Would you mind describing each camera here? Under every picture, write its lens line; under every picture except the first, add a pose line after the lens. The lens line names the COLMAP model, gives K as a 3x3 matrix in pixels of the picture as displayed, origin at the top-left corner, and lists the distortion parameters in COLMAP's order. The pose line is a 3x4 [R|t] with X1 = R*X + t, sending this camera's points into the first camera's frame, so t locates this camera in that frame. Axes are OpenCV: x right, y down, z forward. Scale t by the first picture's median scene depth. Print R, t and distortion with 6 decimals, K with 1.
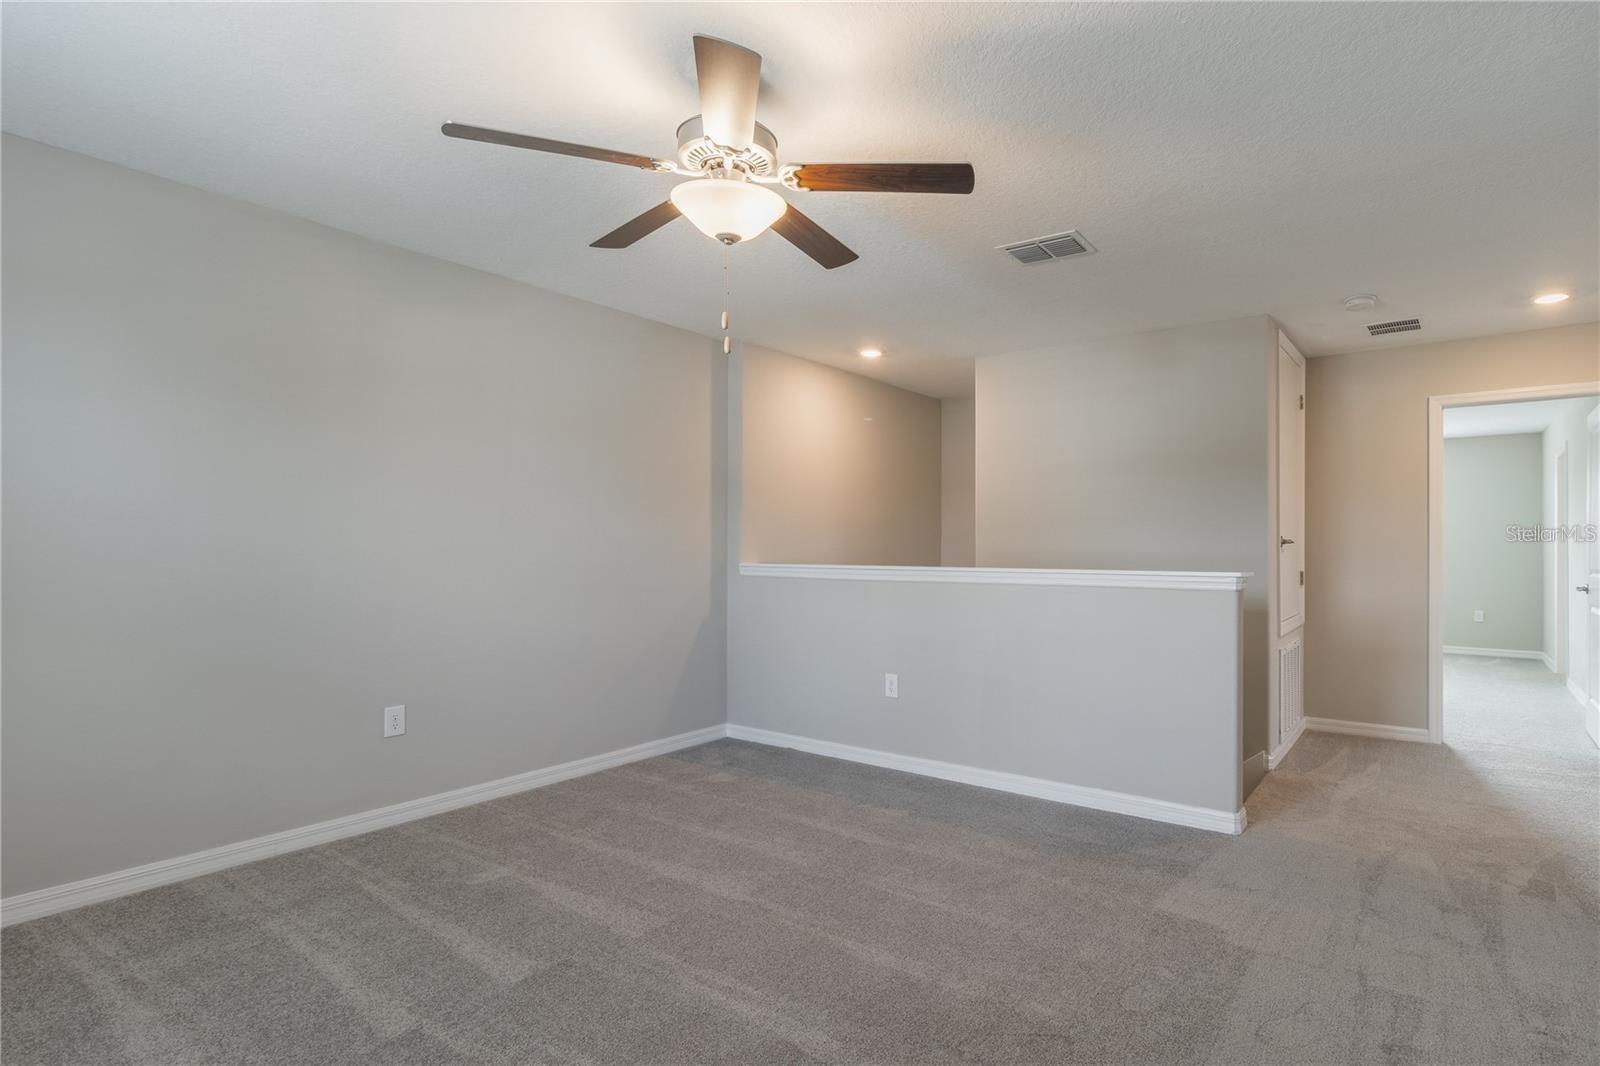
lens RADIAL K [[760.5, 0, 854.3], [0, 760.5, 542.1], [0, 0, 1]] dist [-0.002271, -0.000374]
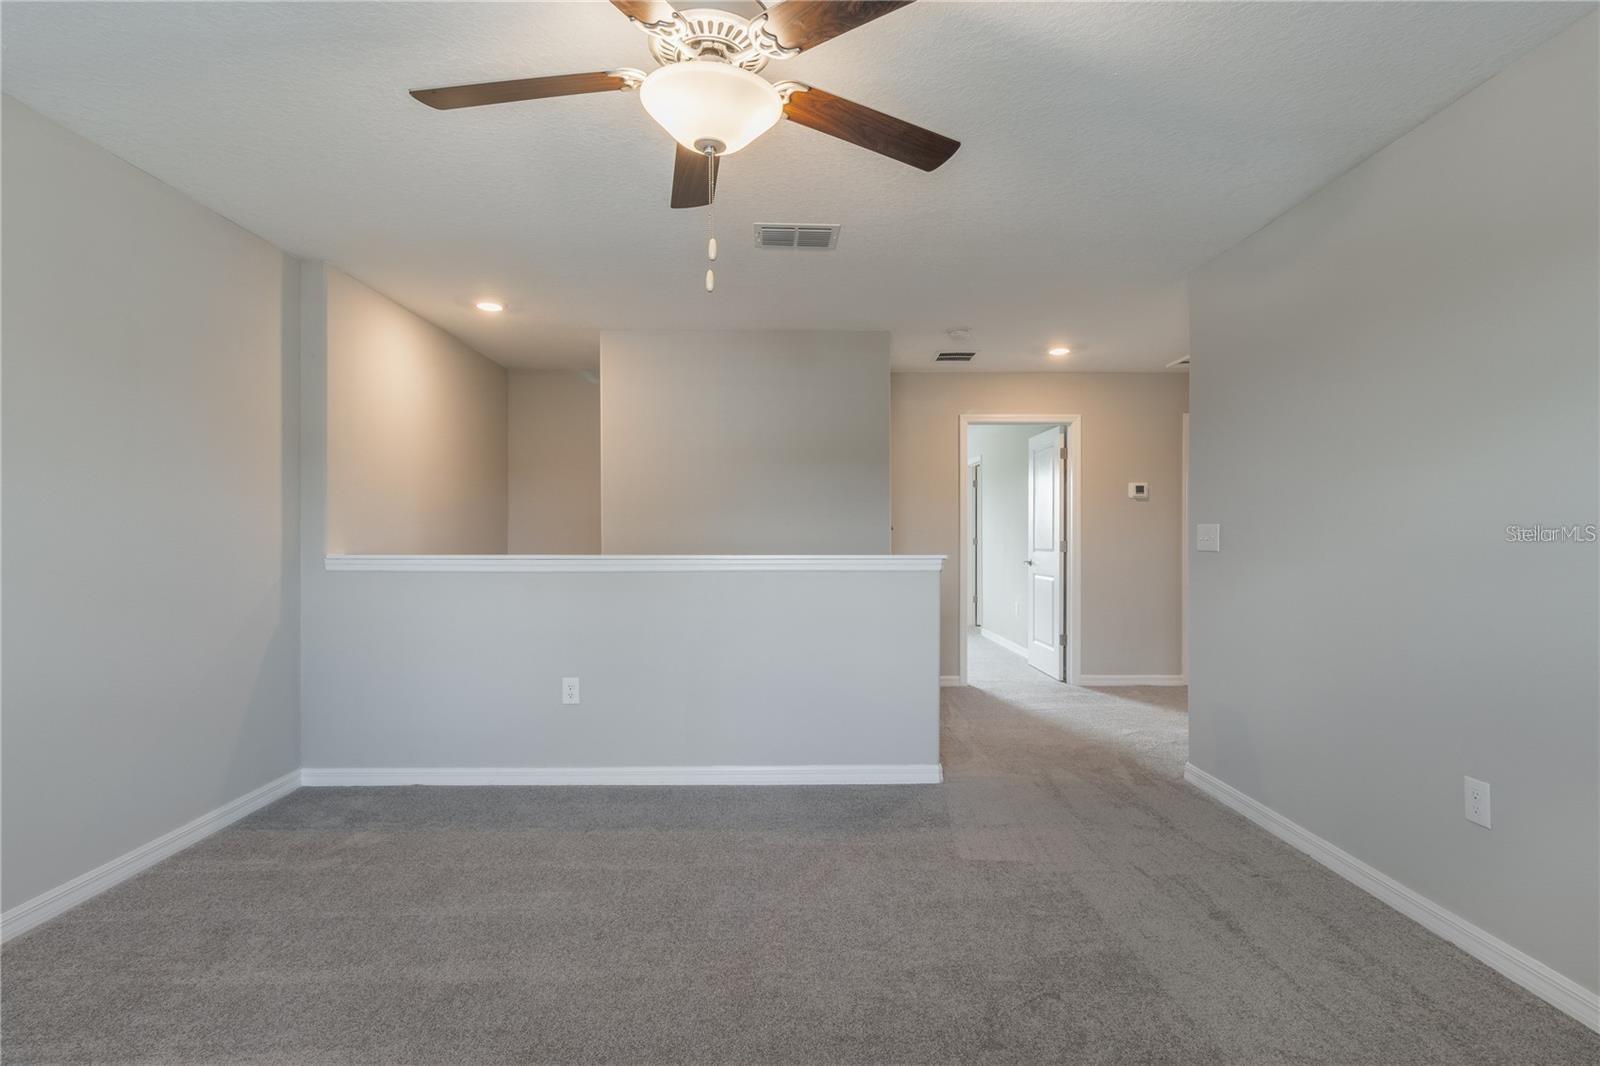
lens RADIAL K [[765.5, 0, 800.0], [0, 765.5, 533.0], [0, 0, 1]] dist [0.001053, 0.000170]
pose [[0.818474, -0.000420, 0.574543, -0.243215], [-0.003654, 0.999976, 0.005937, 0.000344], [-0.574531, -0.006959, 0.818453, 0.126011]]
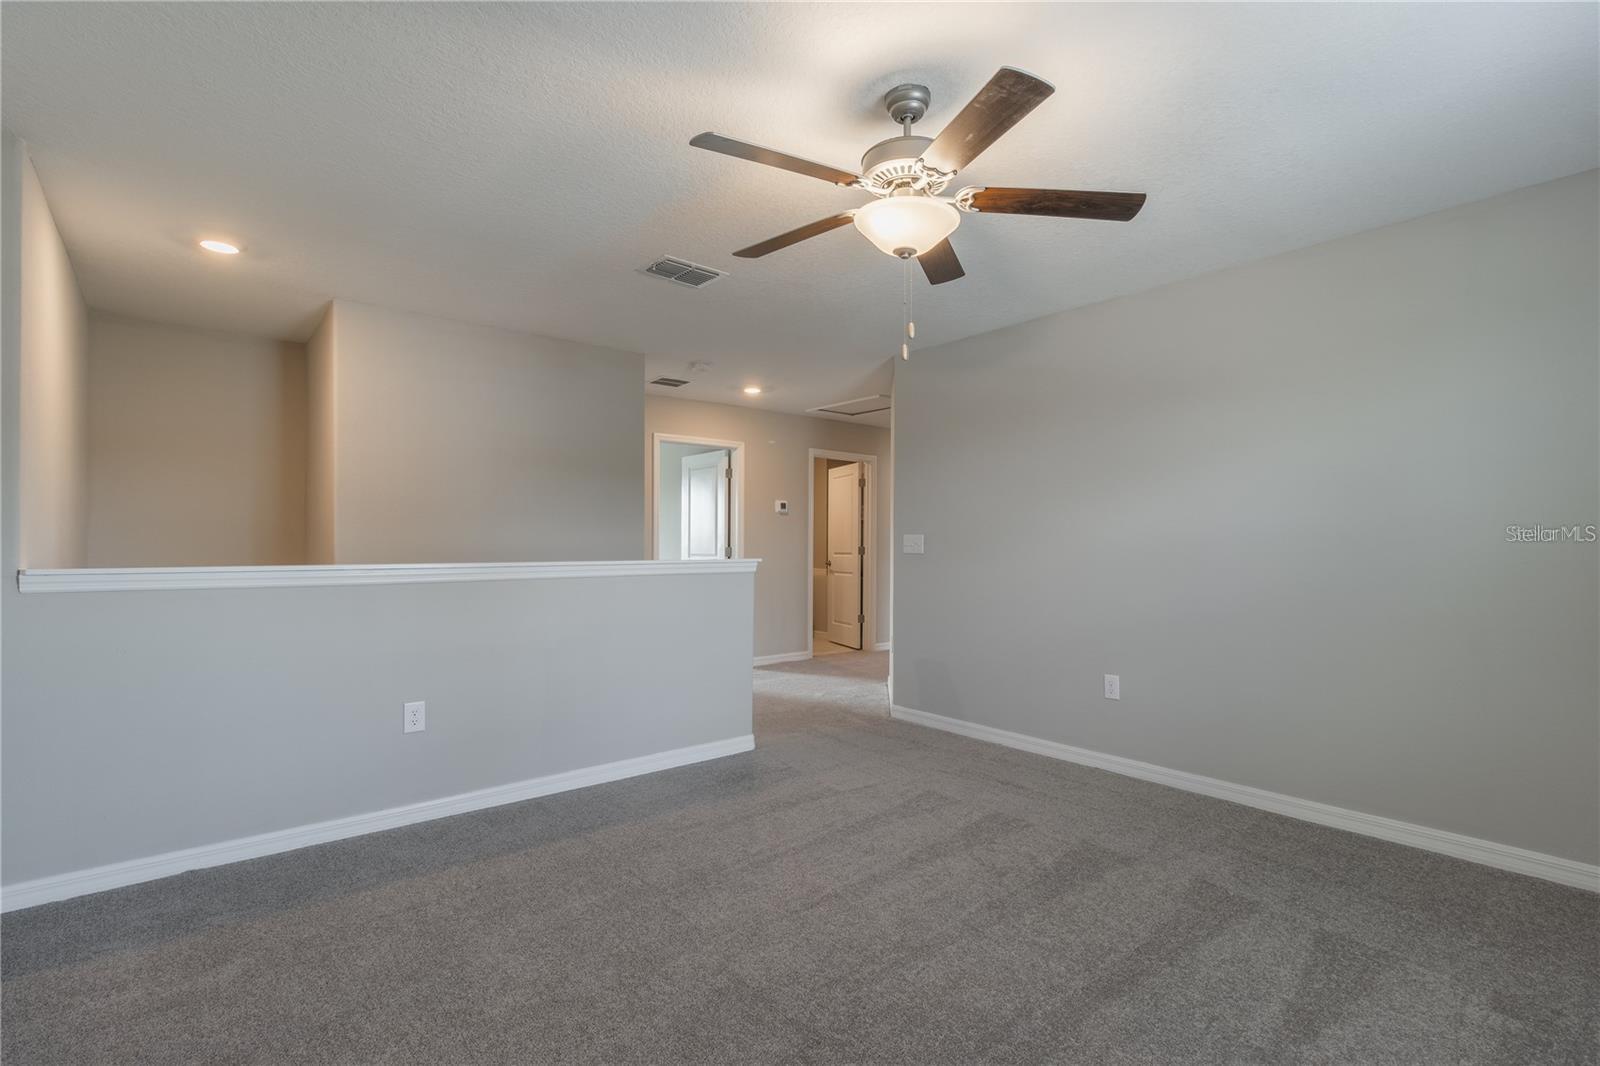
lens RADIAL K [[746.5, 0, 808.9], [0, 746.5, 540.3], [0, 0, 1]] dist [-0.000751, 0.000281]
pose [[0.270937, 0.001628, 0.962596, -0.579311], [-0.009921, 0.999950, 0.001101, 0.003268], [-0.962546, -0.009848, 0.270940, 0.407990]]
